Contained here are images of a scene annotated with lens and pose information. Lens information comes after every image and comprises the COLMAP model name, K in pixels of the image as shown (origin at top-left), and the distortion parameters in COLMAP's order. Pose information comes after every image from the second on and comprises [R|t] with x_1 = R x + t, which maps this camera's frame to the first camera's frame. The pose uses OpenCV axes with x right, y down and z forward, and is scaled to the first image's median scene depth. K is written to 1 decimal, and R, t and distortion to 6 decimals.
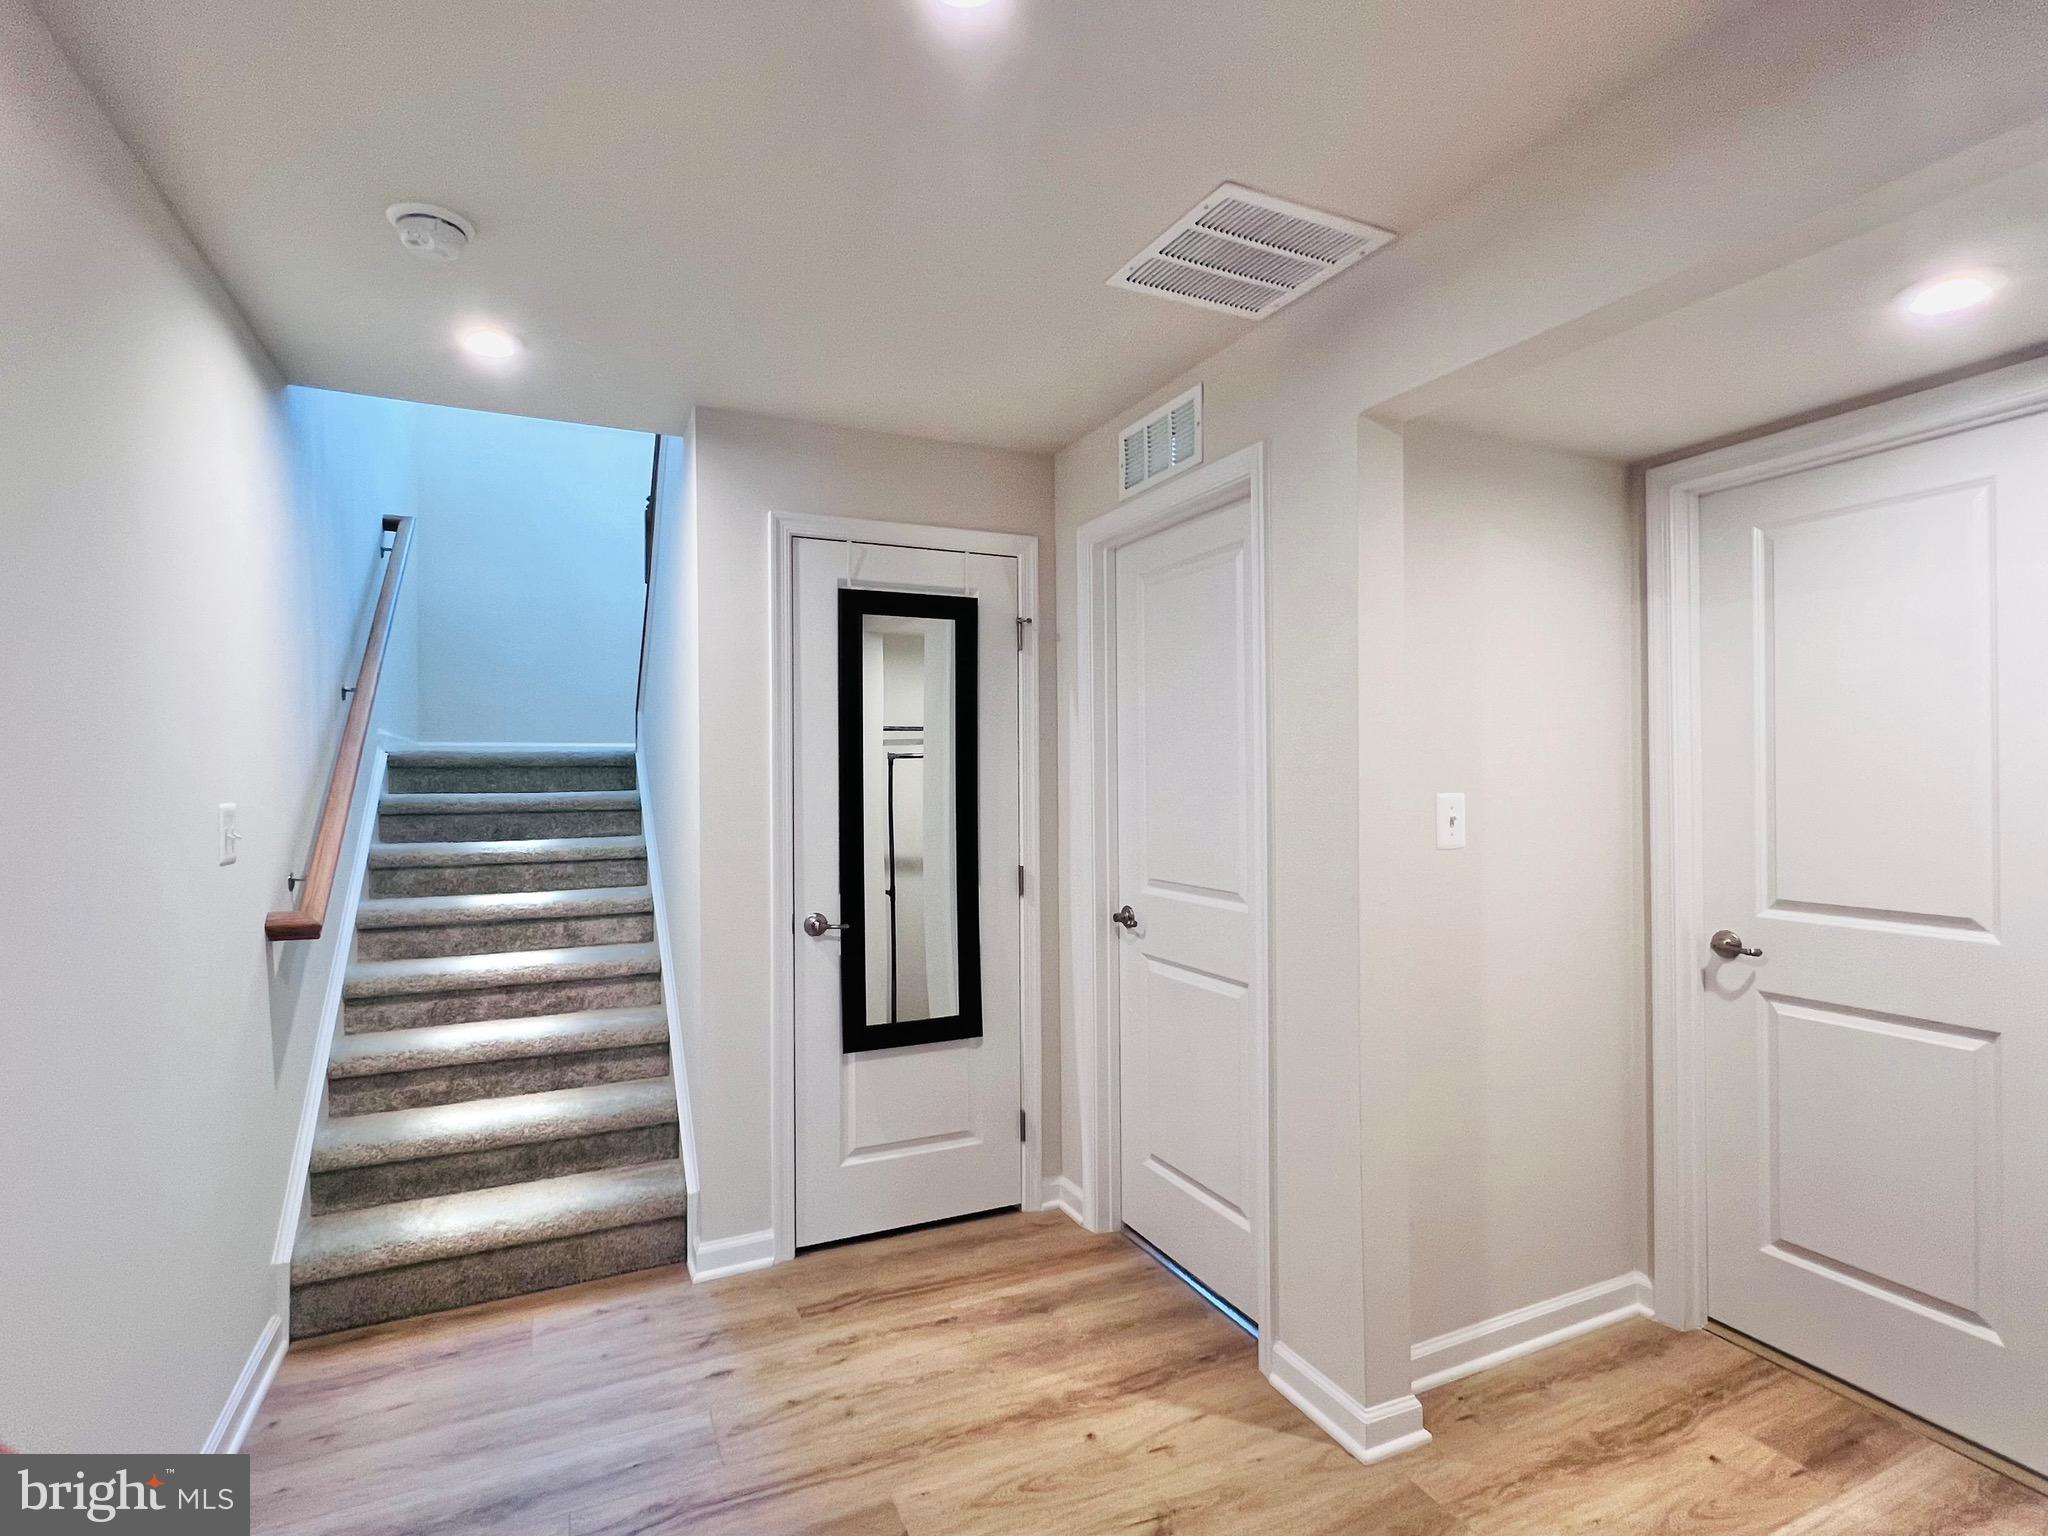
lens RADIAL K [[1007.1, 0, 1026.1], [0, 1007.1, 767.8], [0, 0, 1]] dist [-0.000277, -0.000009]
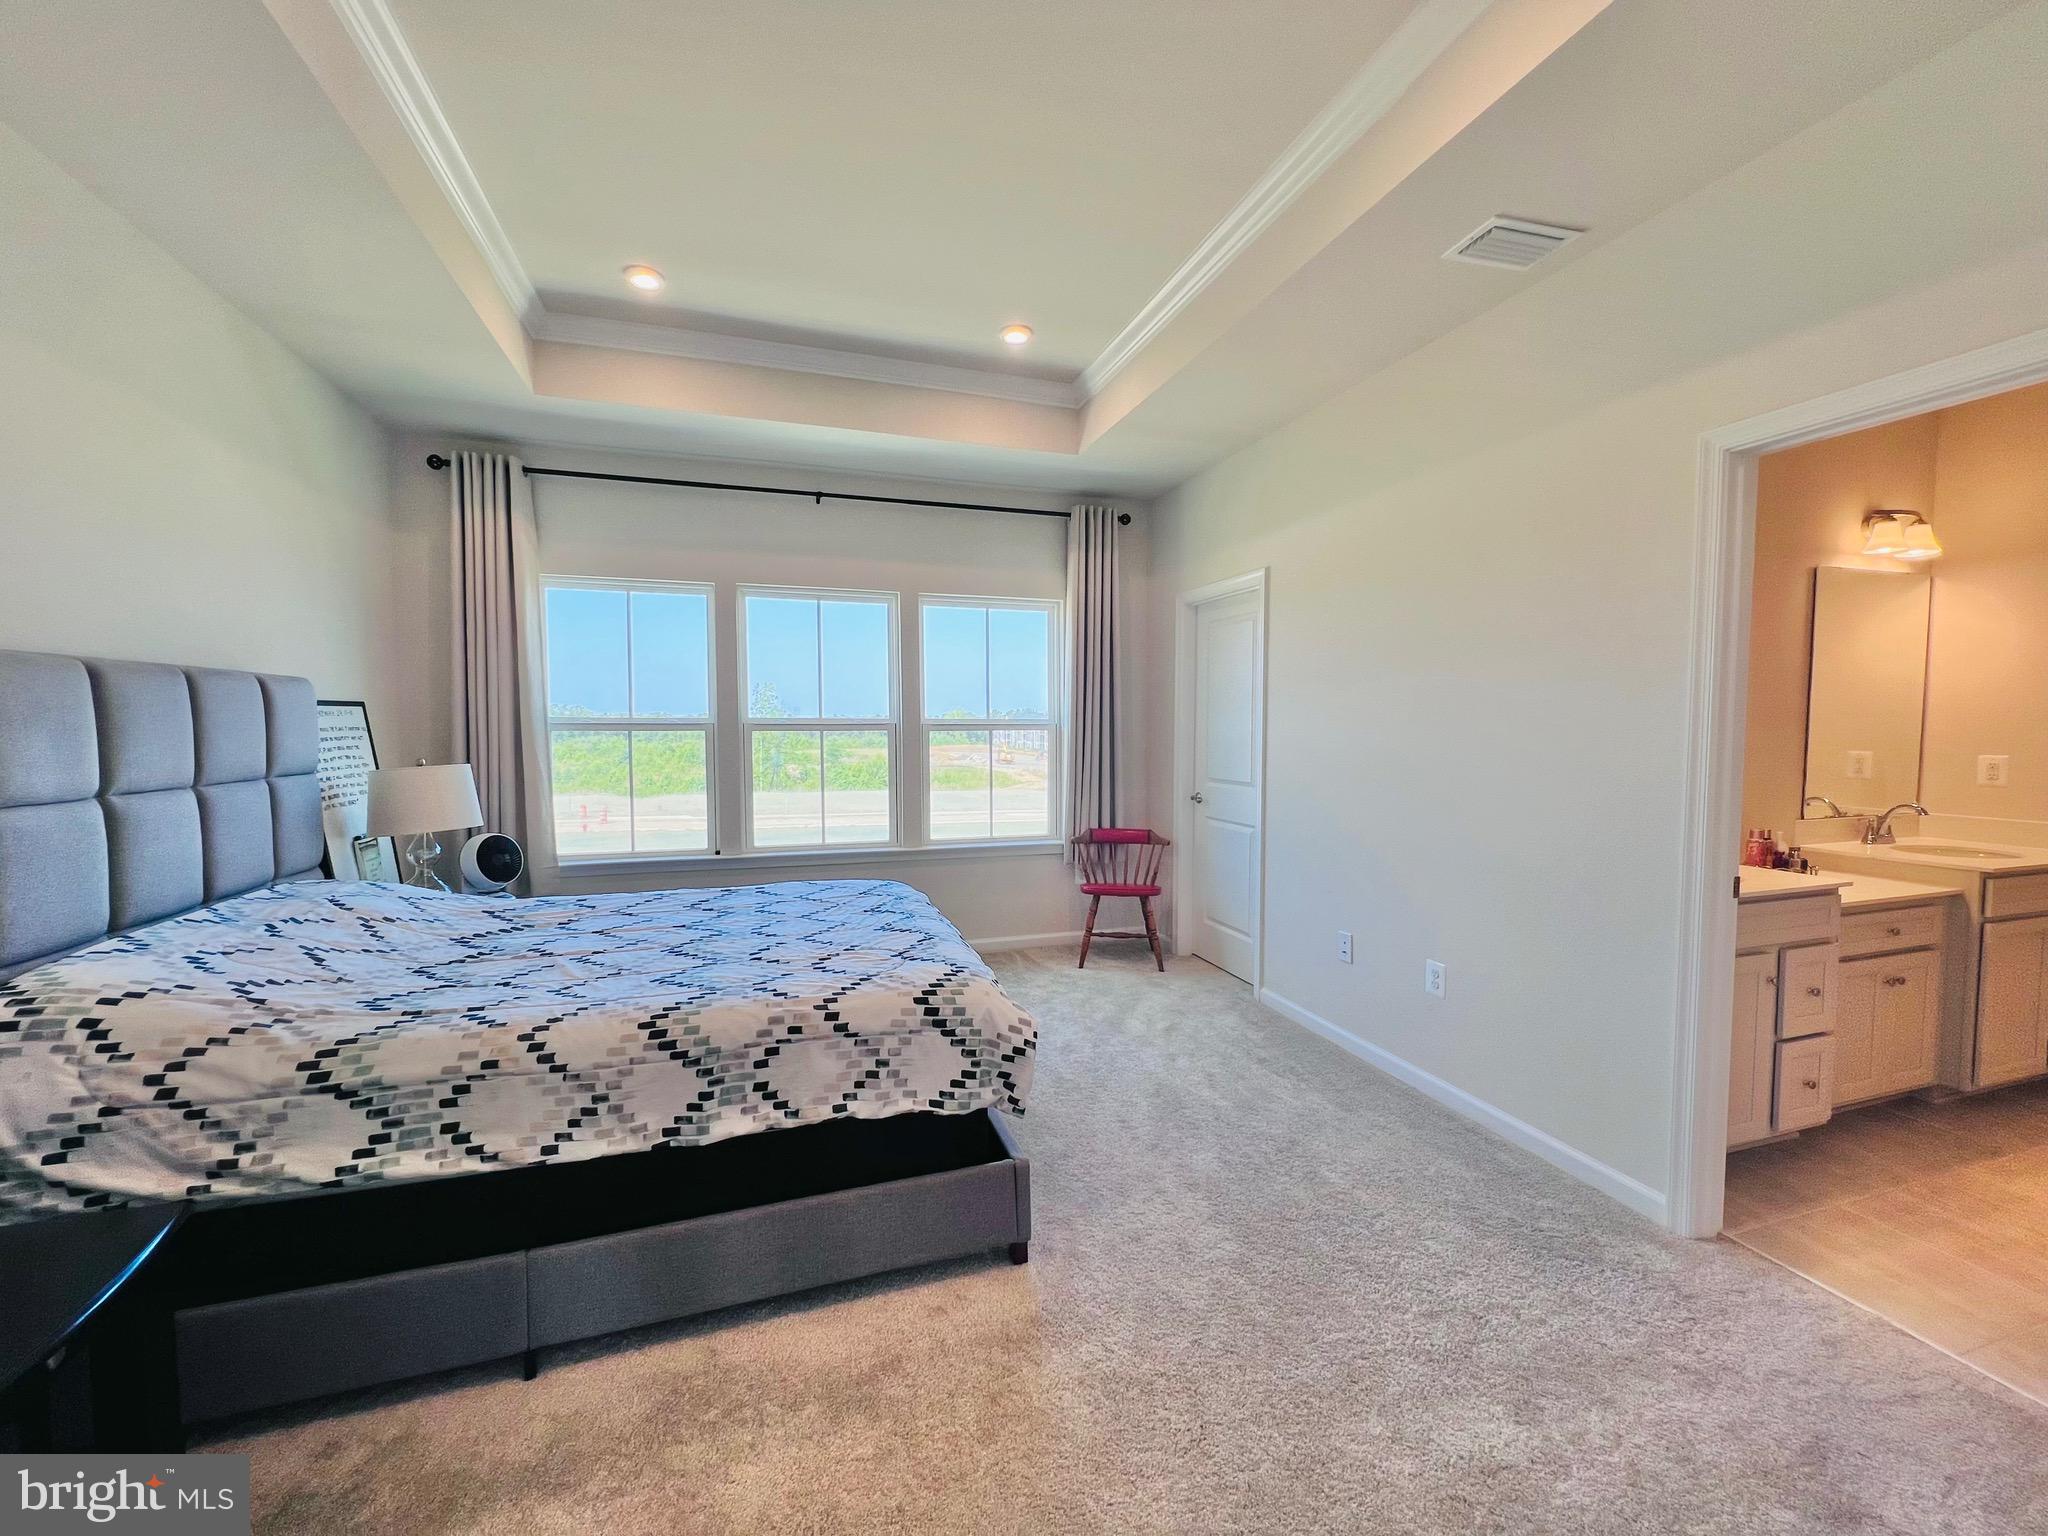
lens RADIAL K [[822.1, 0, 1023.3], [0, 822.1, 768.8], [0, 0, 1]] dist [0.000007, -0.000005]
pose [[0.992741, 0.017370, -0.119011, -0.048274], [-0.009962, 0.997992, 0.062559, -0.005361], [0.119859, -0.060920, 0.990920, -0.628855]]
